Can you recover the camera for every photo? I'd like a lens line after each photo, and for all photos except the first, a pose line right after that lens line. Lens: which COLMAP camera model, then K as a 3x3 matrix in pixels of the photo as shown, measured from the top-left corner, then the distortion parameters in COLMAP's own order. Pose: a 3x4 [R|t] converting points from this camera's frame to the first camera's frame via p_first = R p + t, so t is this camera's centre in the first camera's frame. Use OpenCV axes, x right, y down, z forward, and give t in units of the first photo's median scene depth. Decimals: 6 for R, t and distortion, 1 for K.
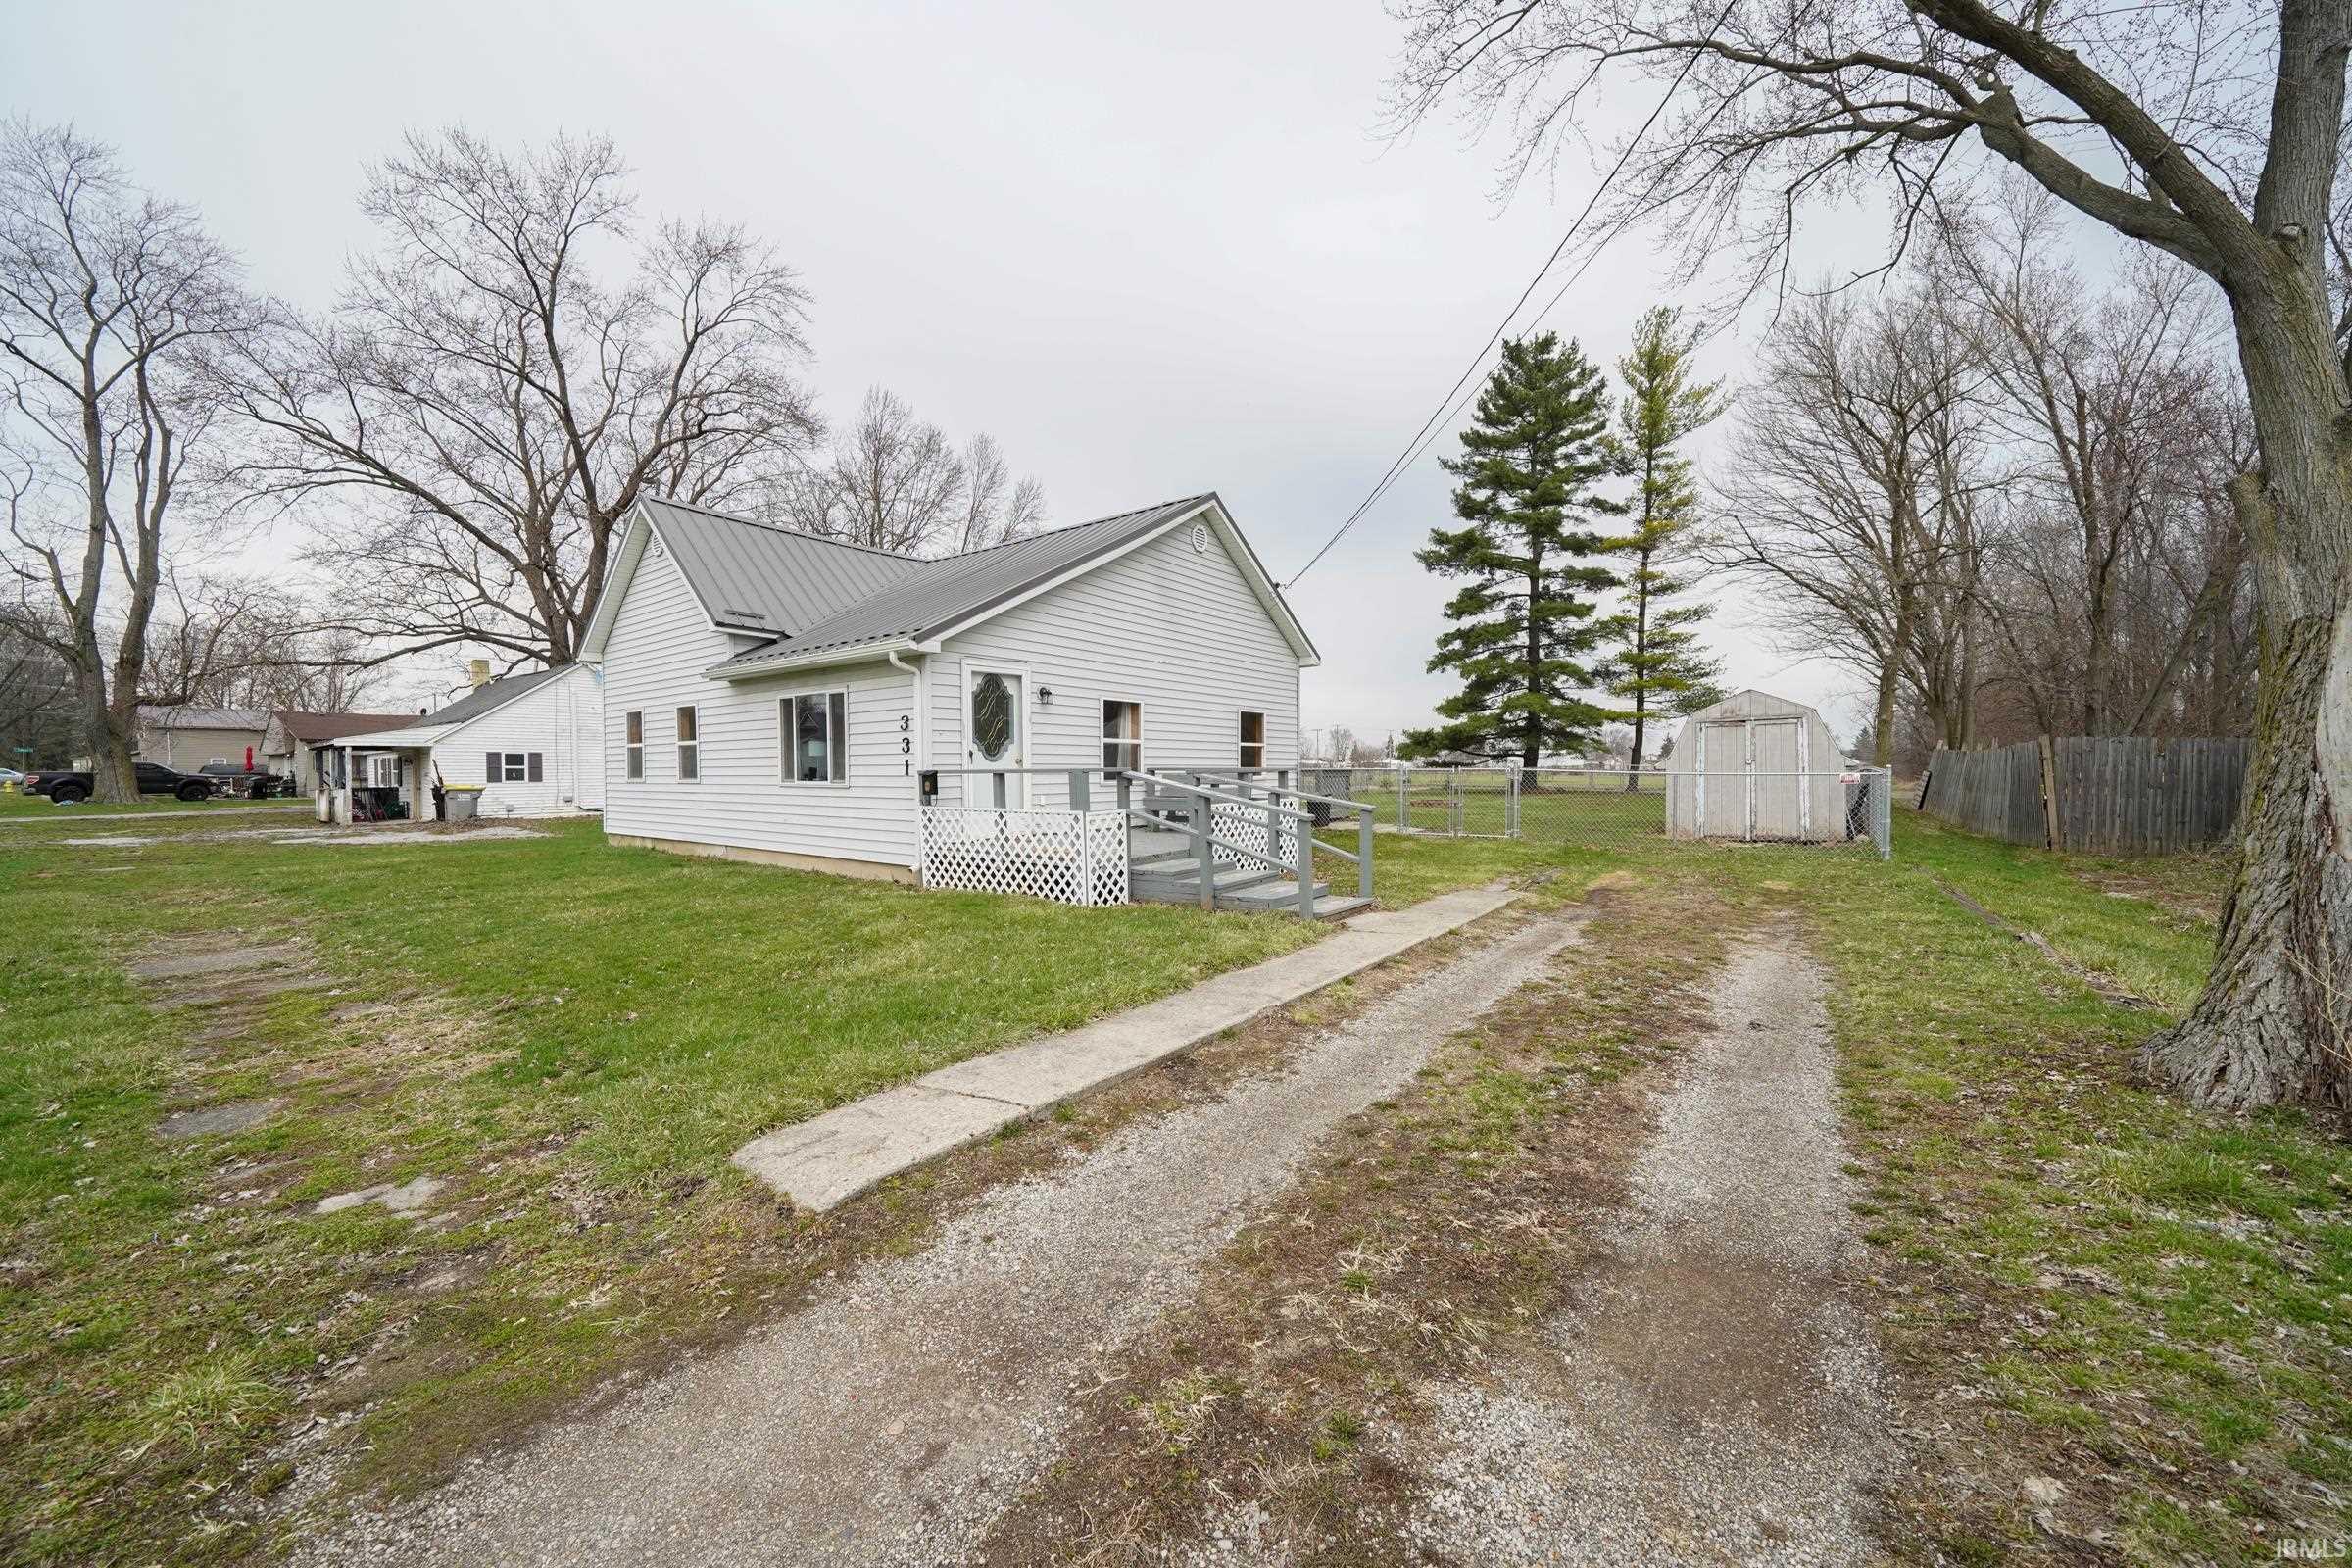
lens RADIAL K [[846.6, 0, 1174.4], [0, 846.6, 797.6], [0, 0, 1]] dist [-0.000328, -0.000051]
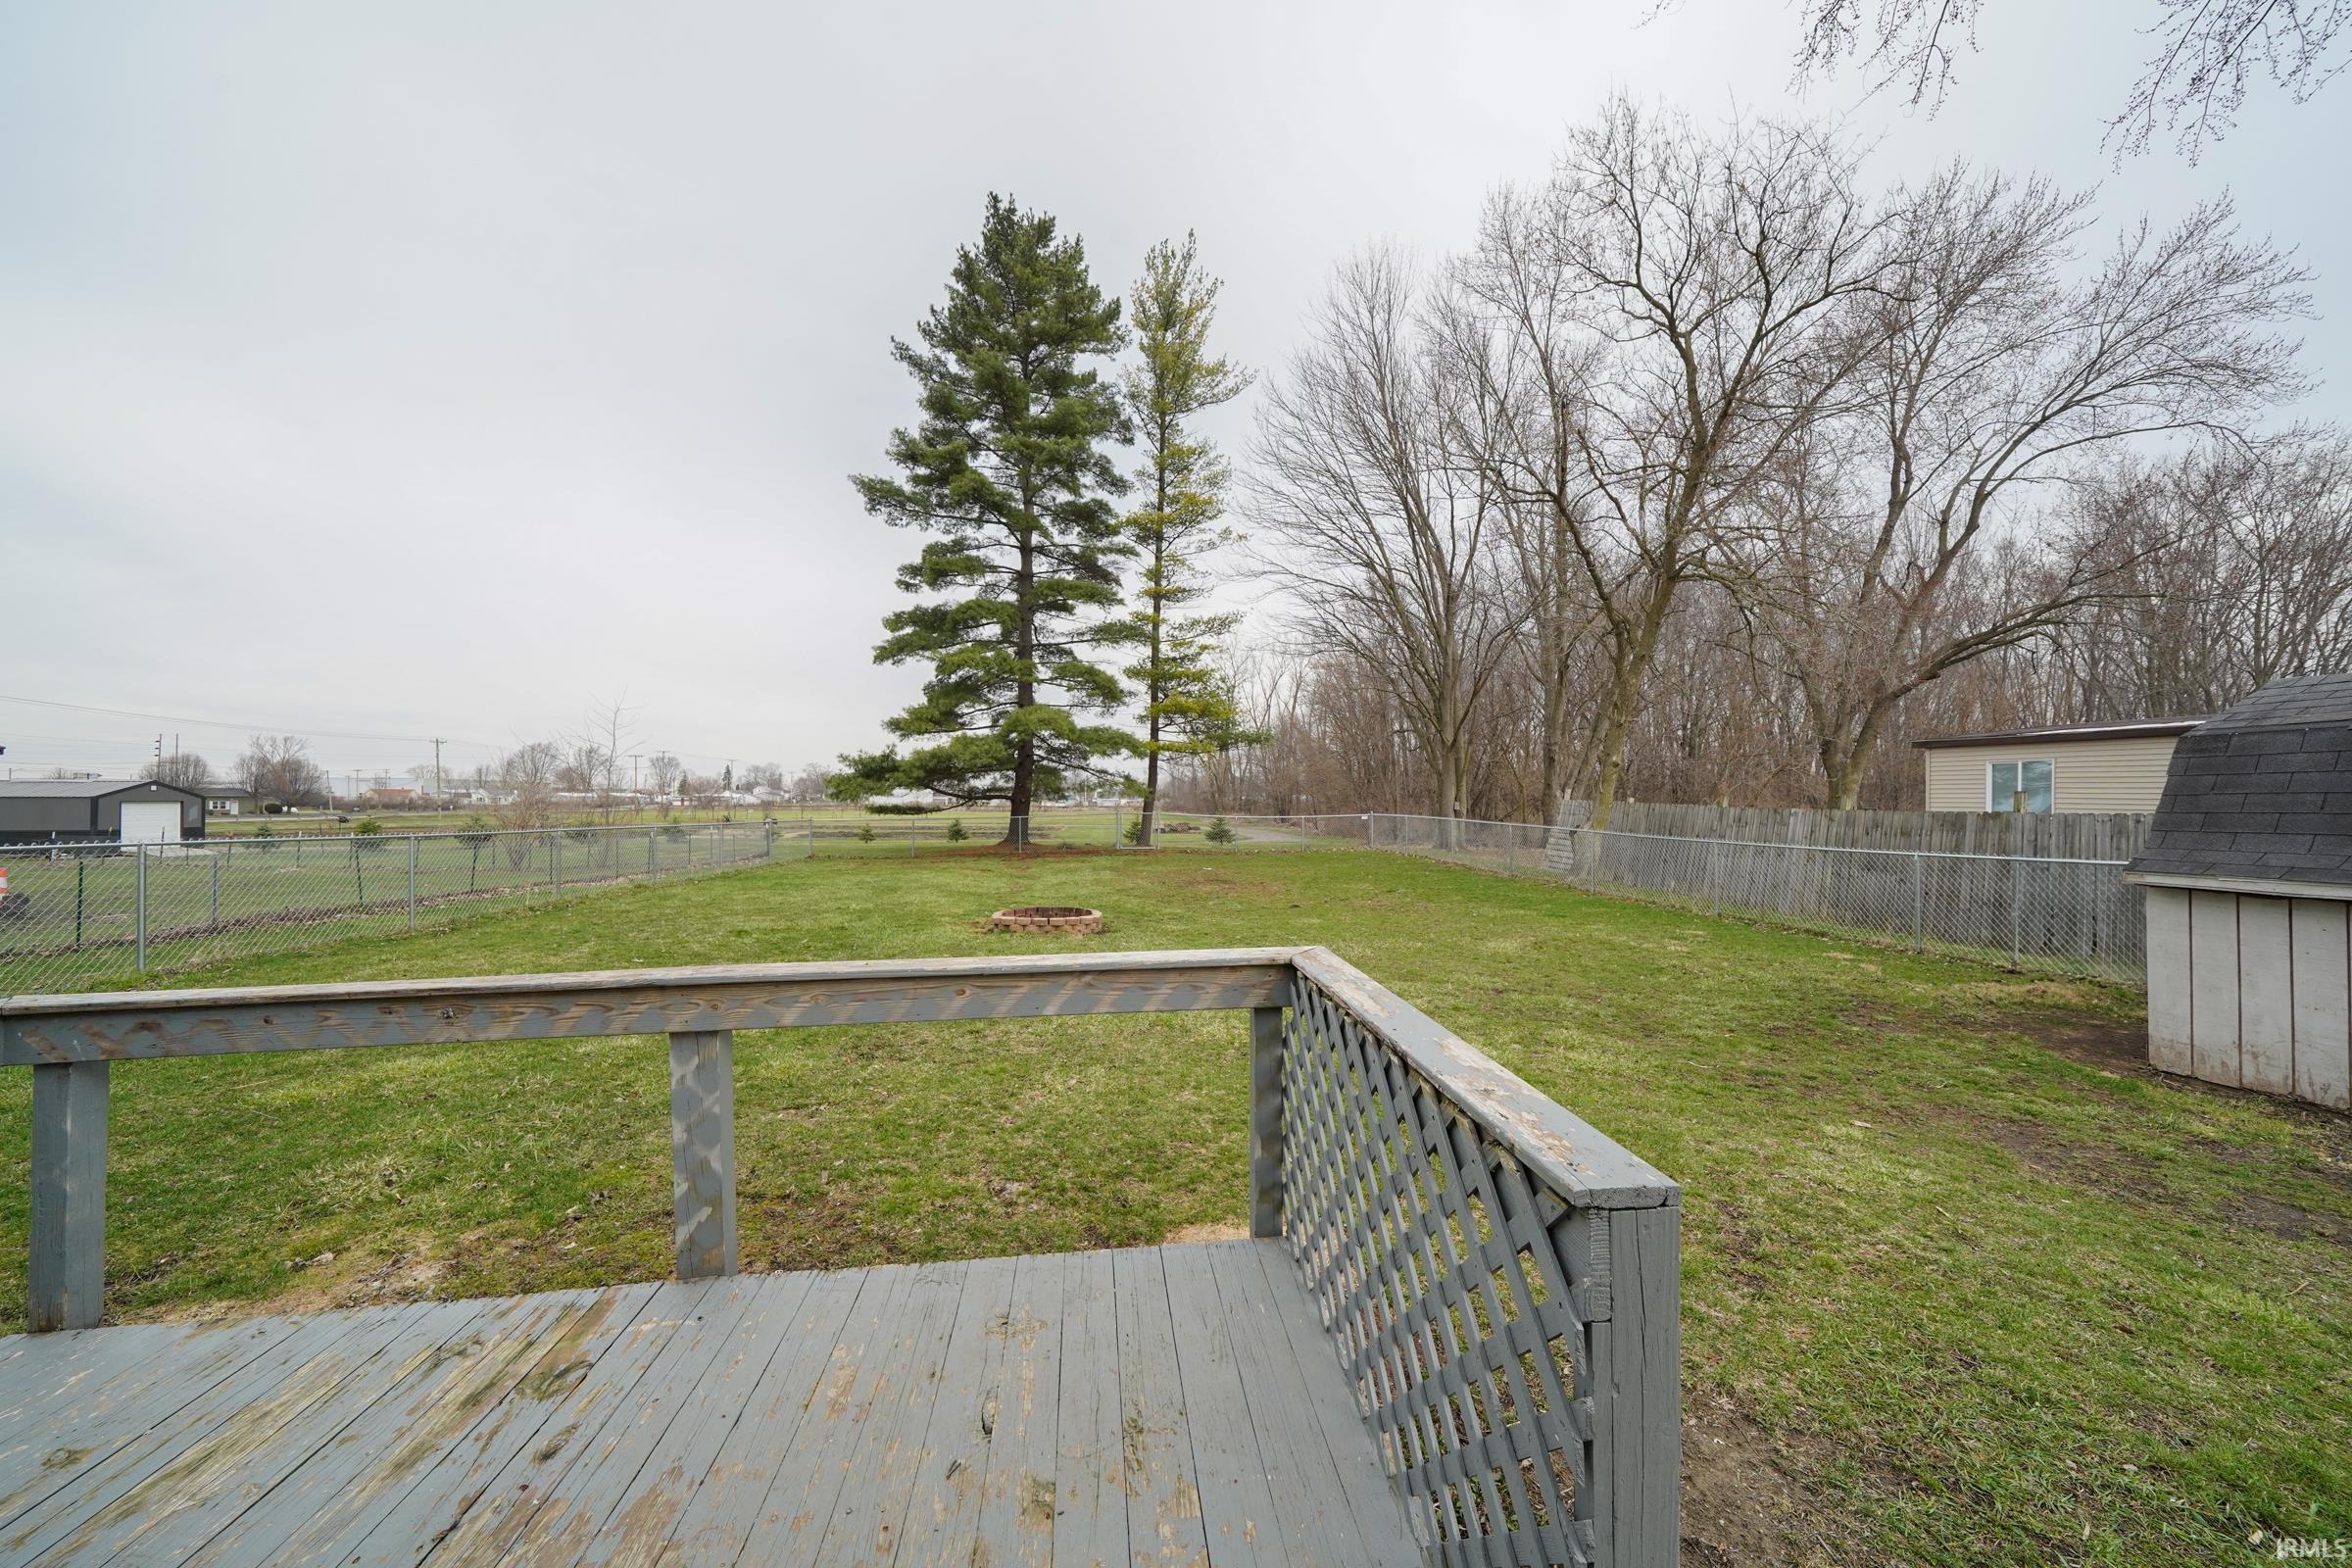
lens RADIAL K [[805.0, 0, 1178.1], [0, 805.0, 789.6], [0, 0, 1]] dist [-0.004272, -0.000128]
pose [[0.721460, 0.011141, 0.692366, 0.052480], [0.022303, 0.998978, -0.039315, -0.029439], [-0.692097, 0.043806, 0.720474, 0.460808]]
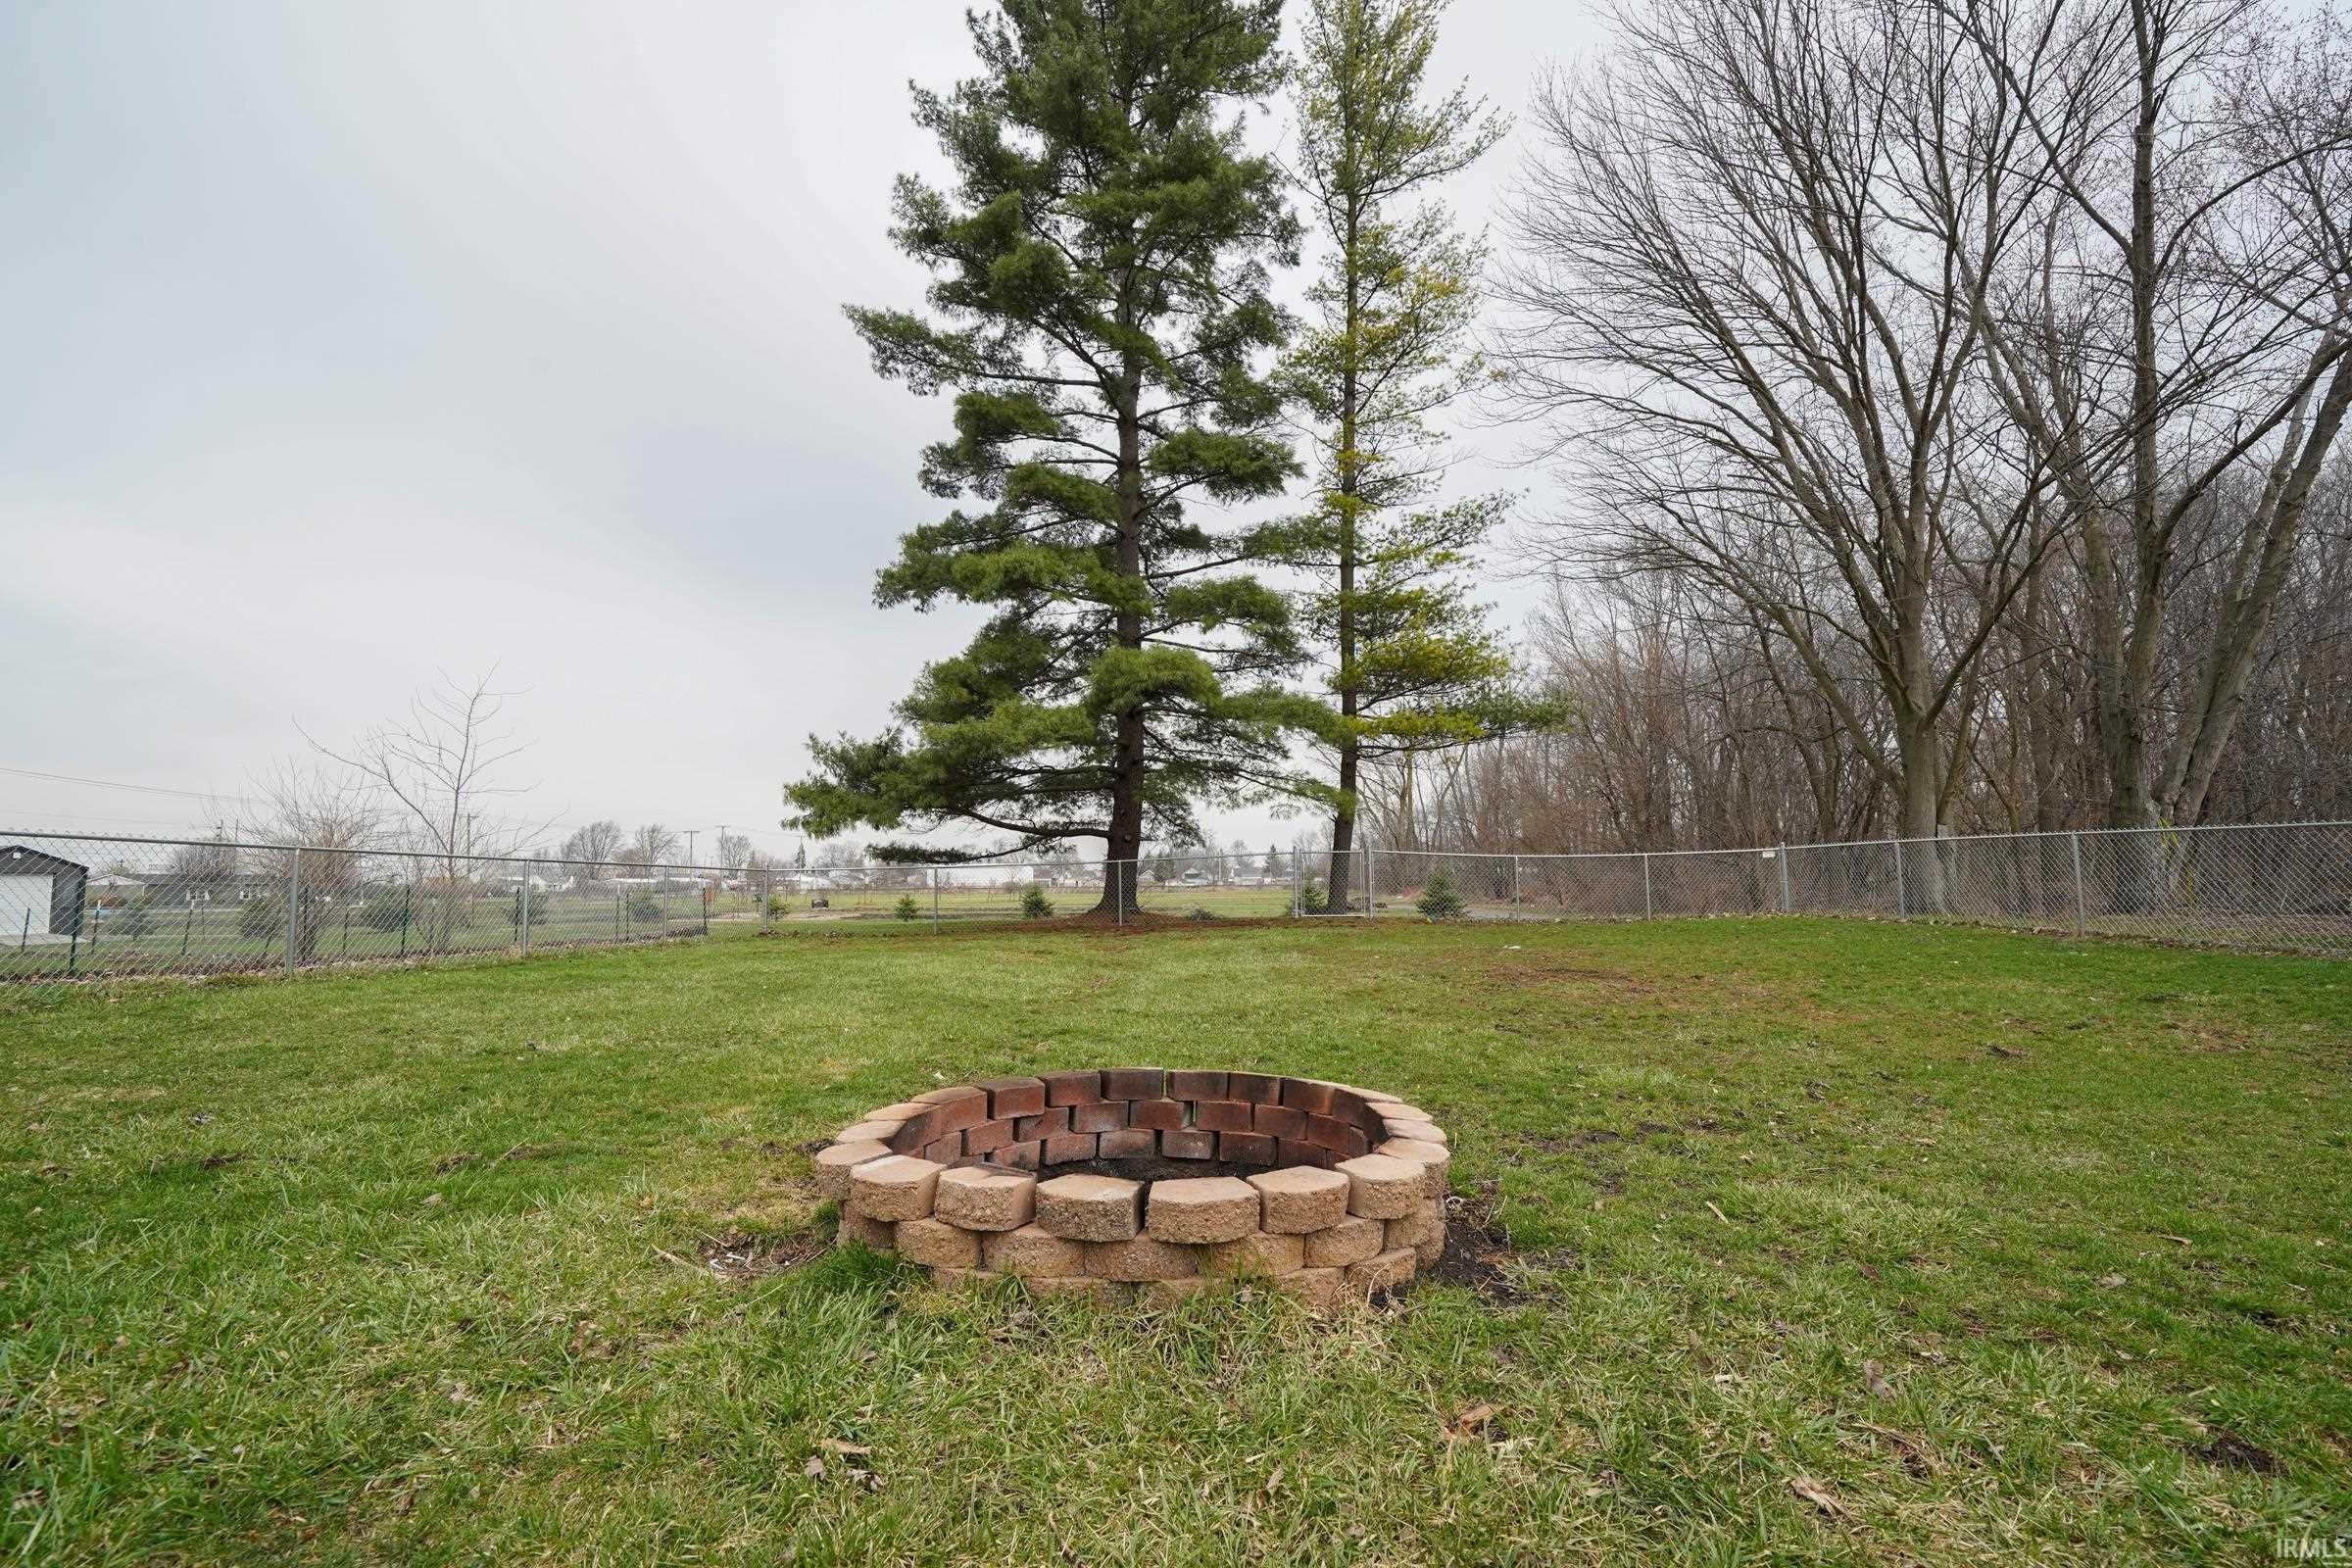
lens RADIAL K [[998.2, 0, 1174.4], [0, 998.2, 777.5], [0, 0, 1]] dist [0.029240, 0.000050]
pose [[0.822383, 0.051727, 0.566578, 0.175579], [0.028062, 0.990958, -0.131204, -0.012442], [-0.568242, 0.123799, 0.813496, 0.636436]]
